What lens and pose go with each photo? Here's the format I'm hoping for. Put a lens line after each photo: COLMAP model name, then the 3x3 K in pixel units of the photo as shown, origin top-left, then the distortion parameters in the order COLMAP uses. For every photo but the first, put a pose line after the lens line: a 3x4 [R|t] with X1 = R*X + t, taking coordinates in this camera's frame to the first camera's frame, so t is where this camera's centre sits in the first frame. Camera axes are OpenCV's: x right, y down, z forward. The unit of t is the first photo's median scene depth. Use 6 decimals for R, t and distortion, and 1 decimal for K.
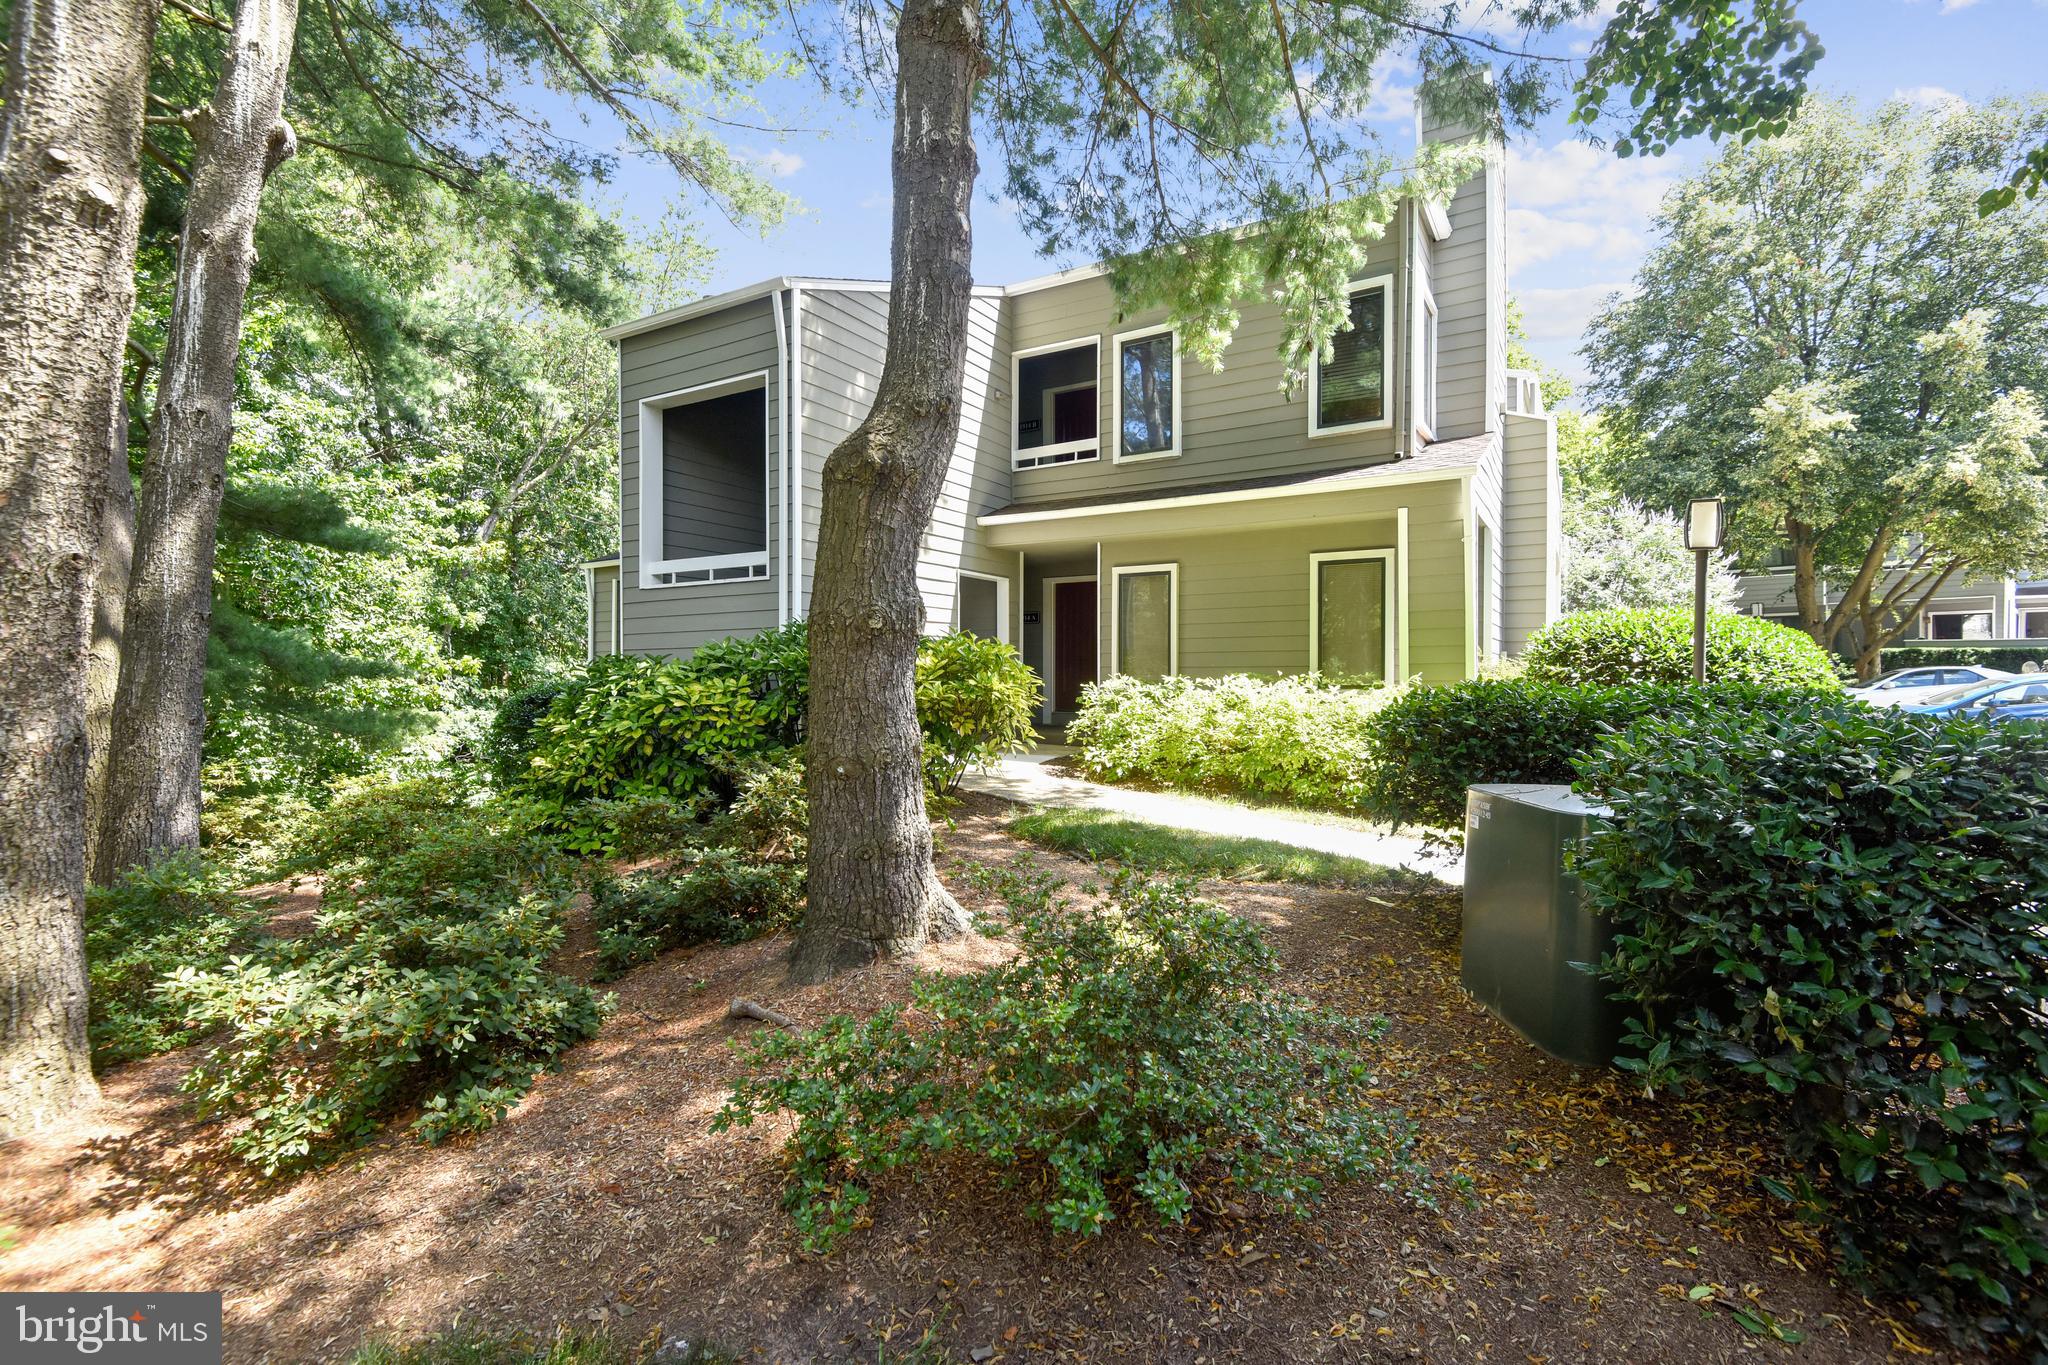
lens RADIAL K [[947.4, 0, 1022.7], [0, 947.4, 686.5], [0, 0, 1]] dist [0.003000, -0.002608]
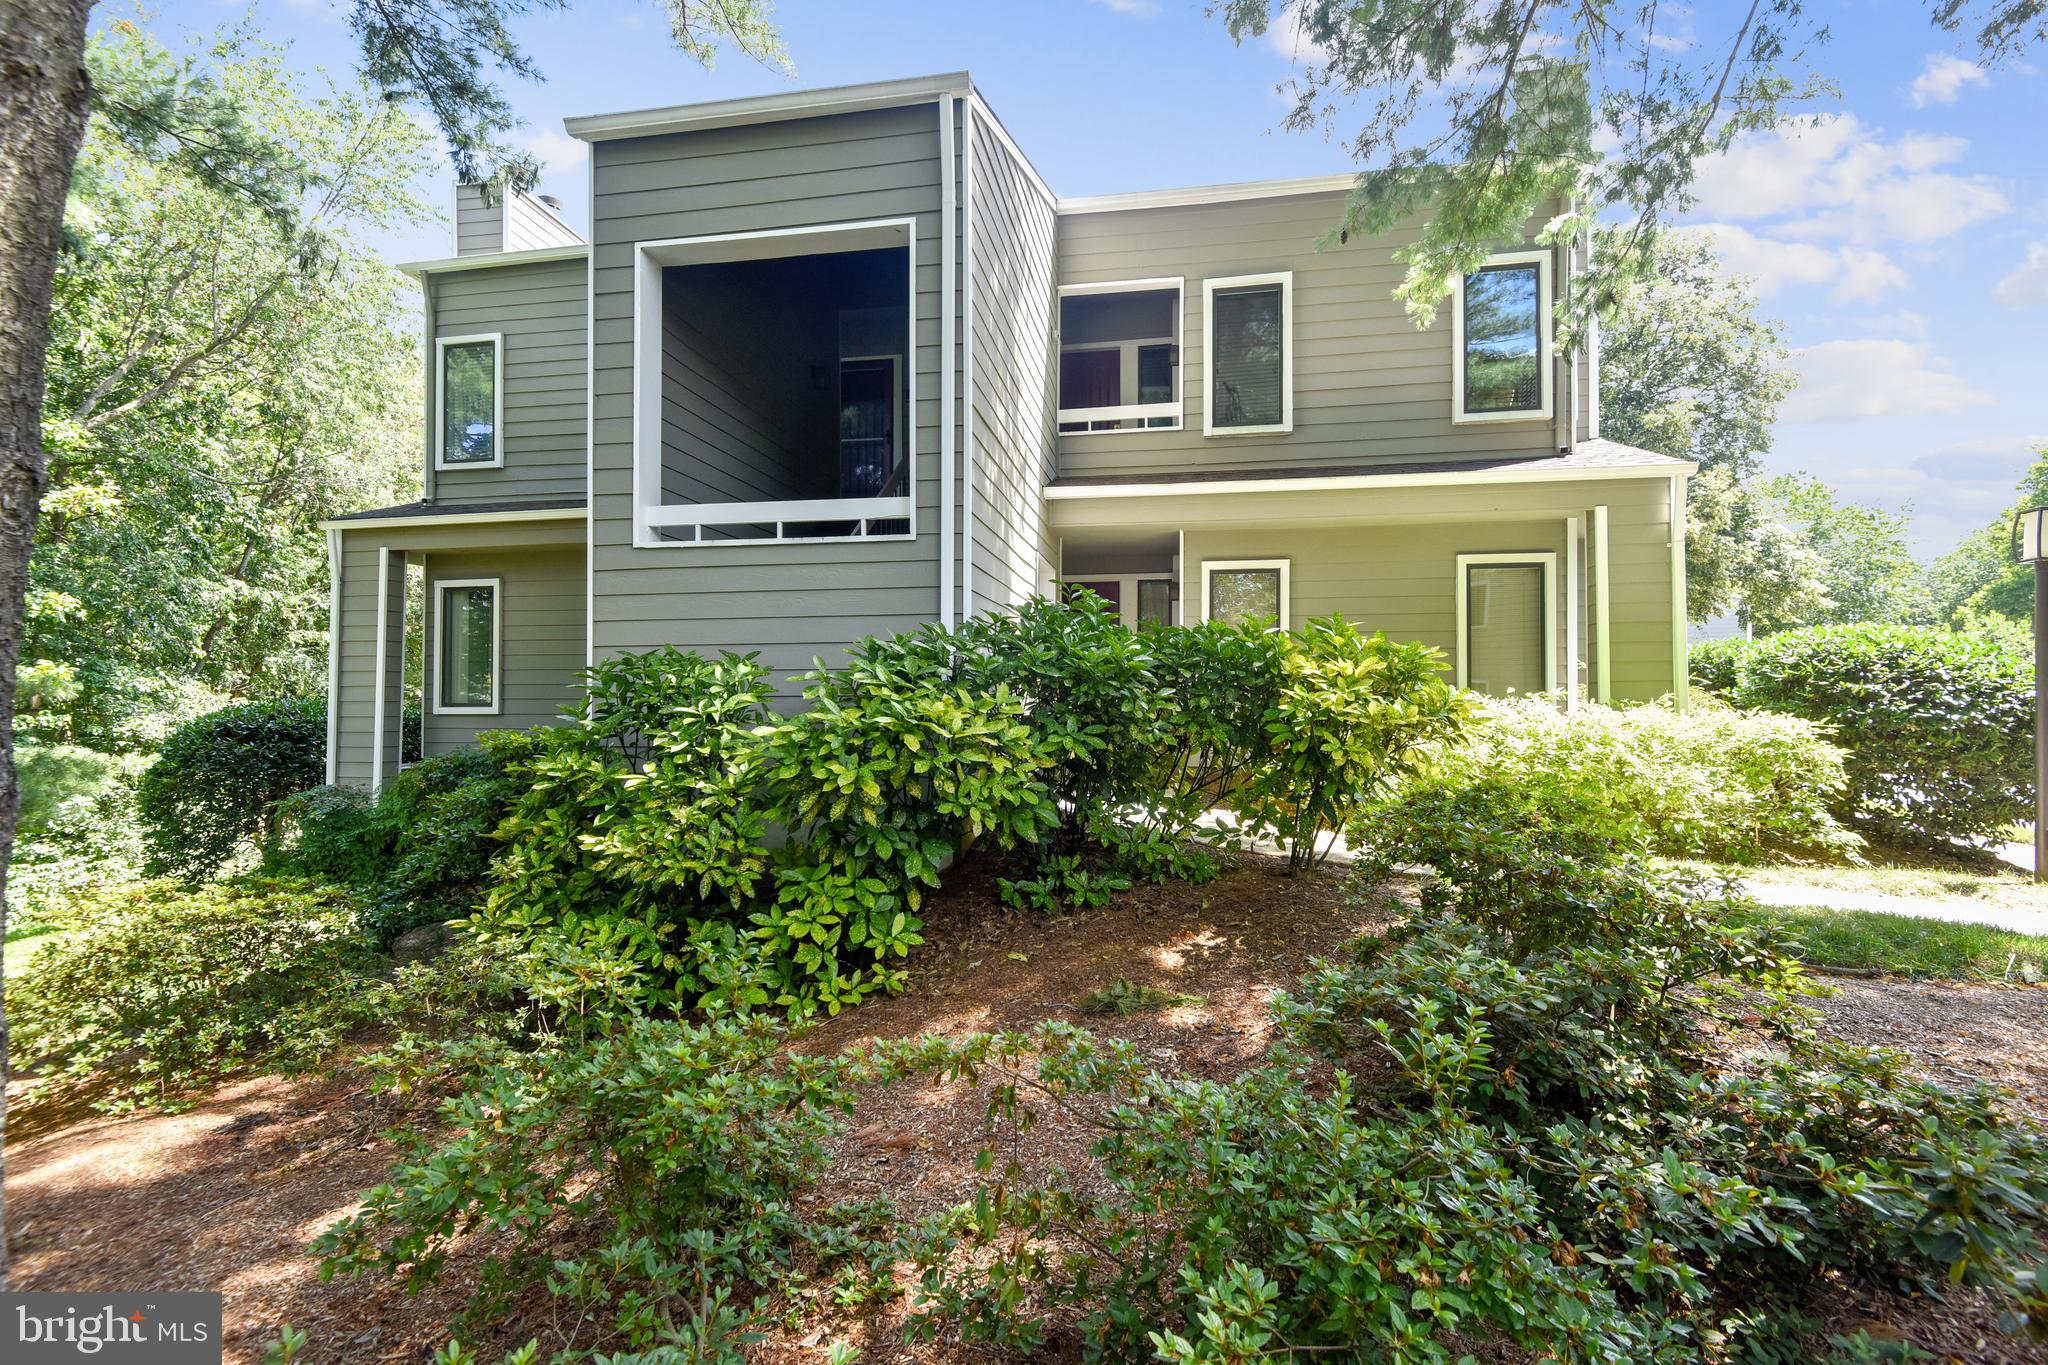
lens RADIAL K [[947.4, 0, 1015.4], [0, 947.4, 690.9], [0, 0, 1]] dist [0.003000, -0.002608]
pose [[0.933414, 0.007188, 0.358730, -0.361197], [0.001002, 0.999743, -0.022639, 0.004129], [-0.358801, 0.021491, 0.933167, 0.310409]]
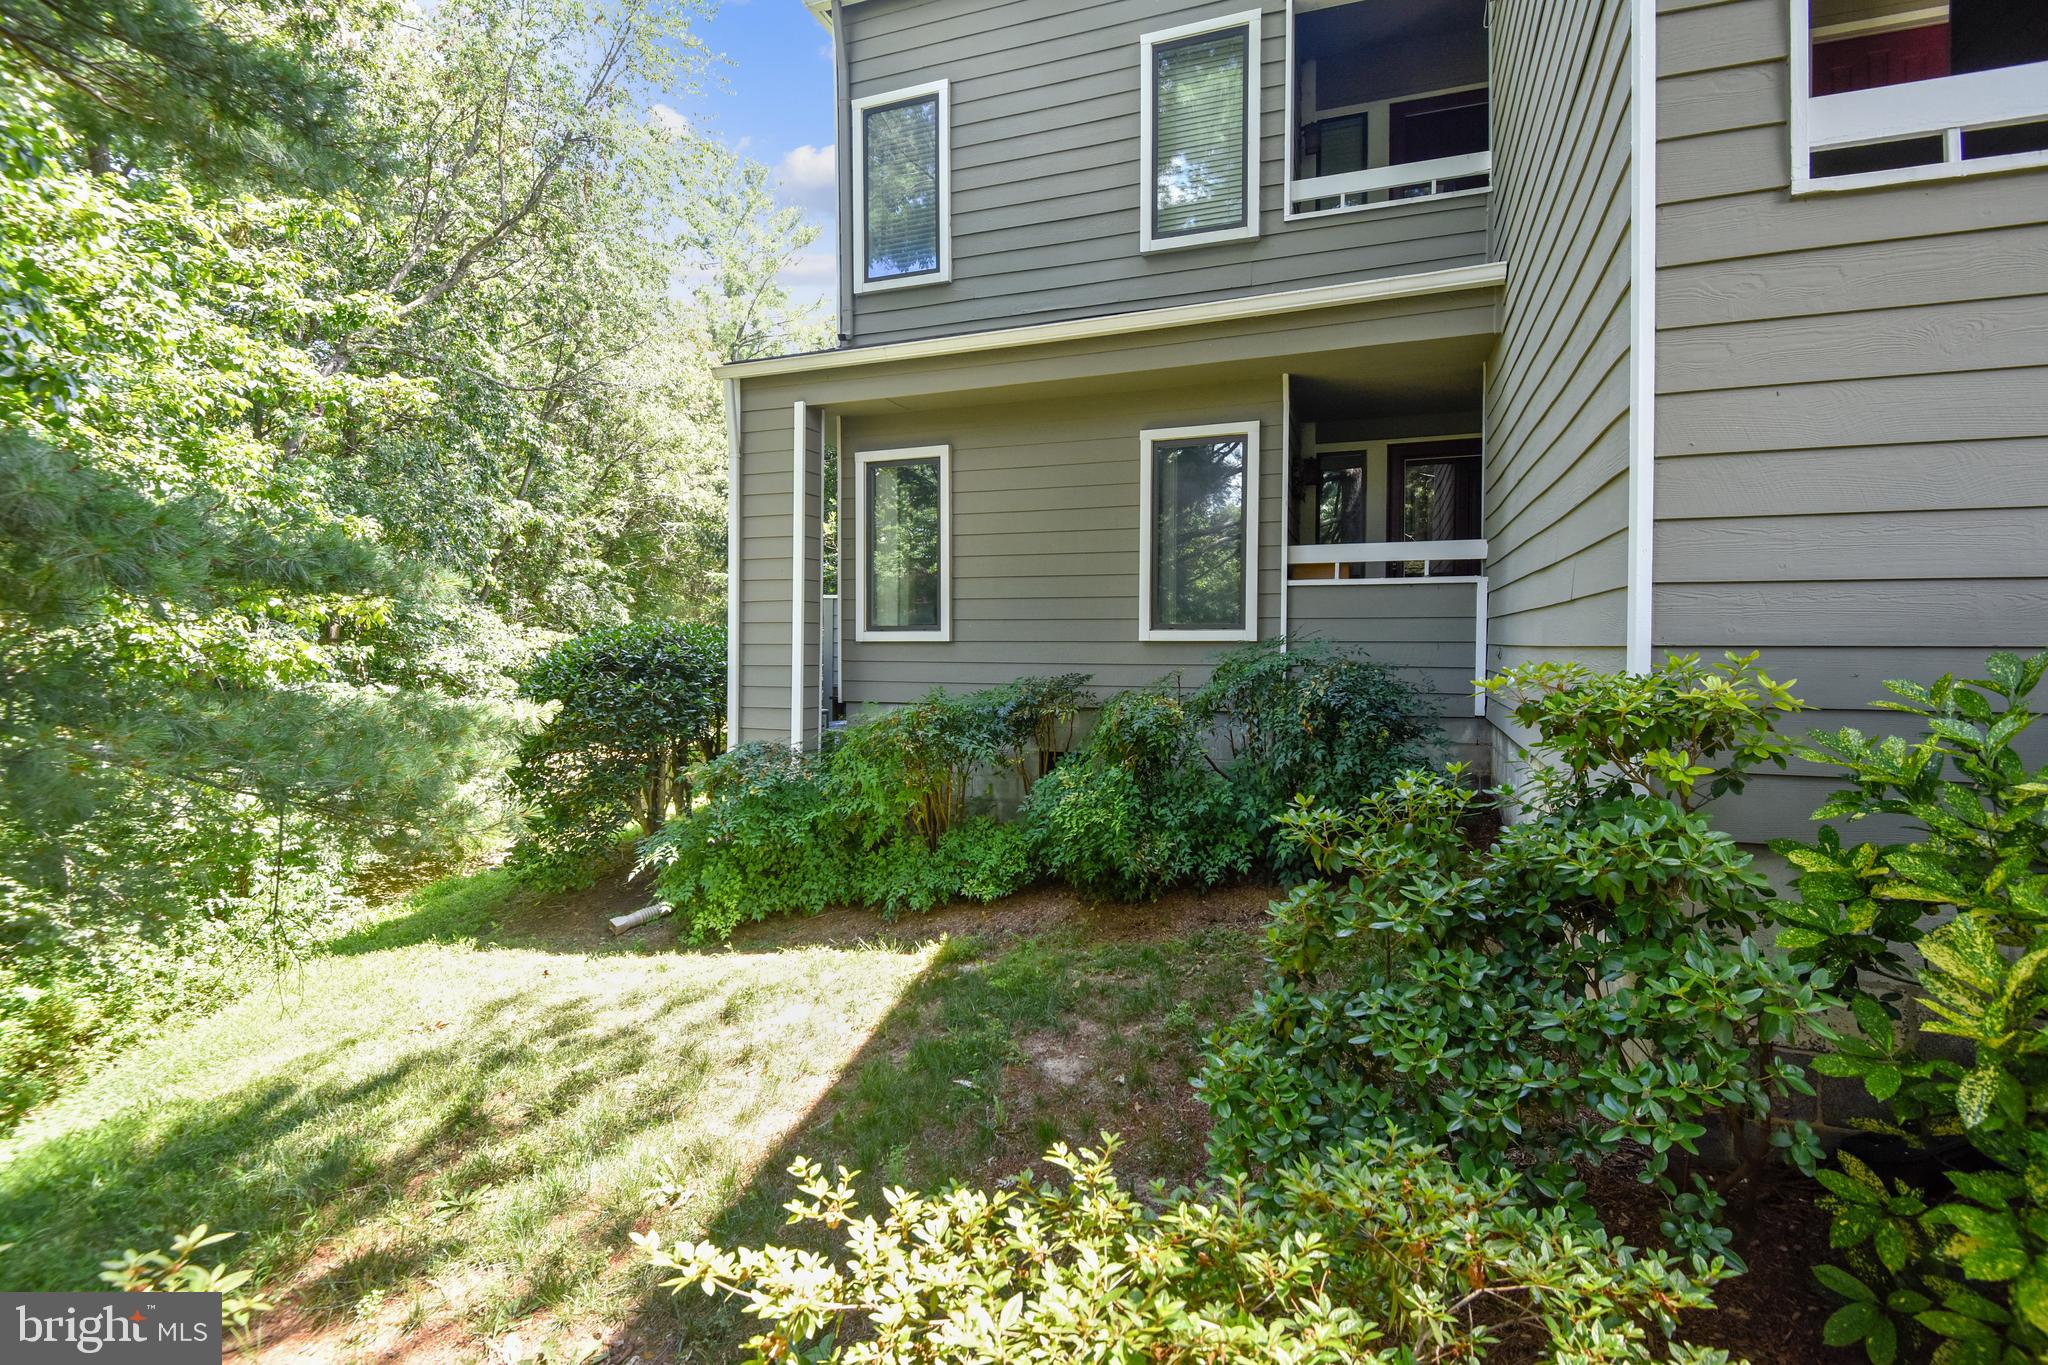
lens RADIAL K [[947.4, 0, 1042.3], [0, 947.4, 672.5], [0, 0, 1]] dist [0.003000, -0.002608]
pose [[0.976711, -0.003789, 0.214527, -0.591526], [-0.001478, 0.999702, 0.024386, 0.011183], [-0.214556, -0.024135, 0.976413, 0.739848]]
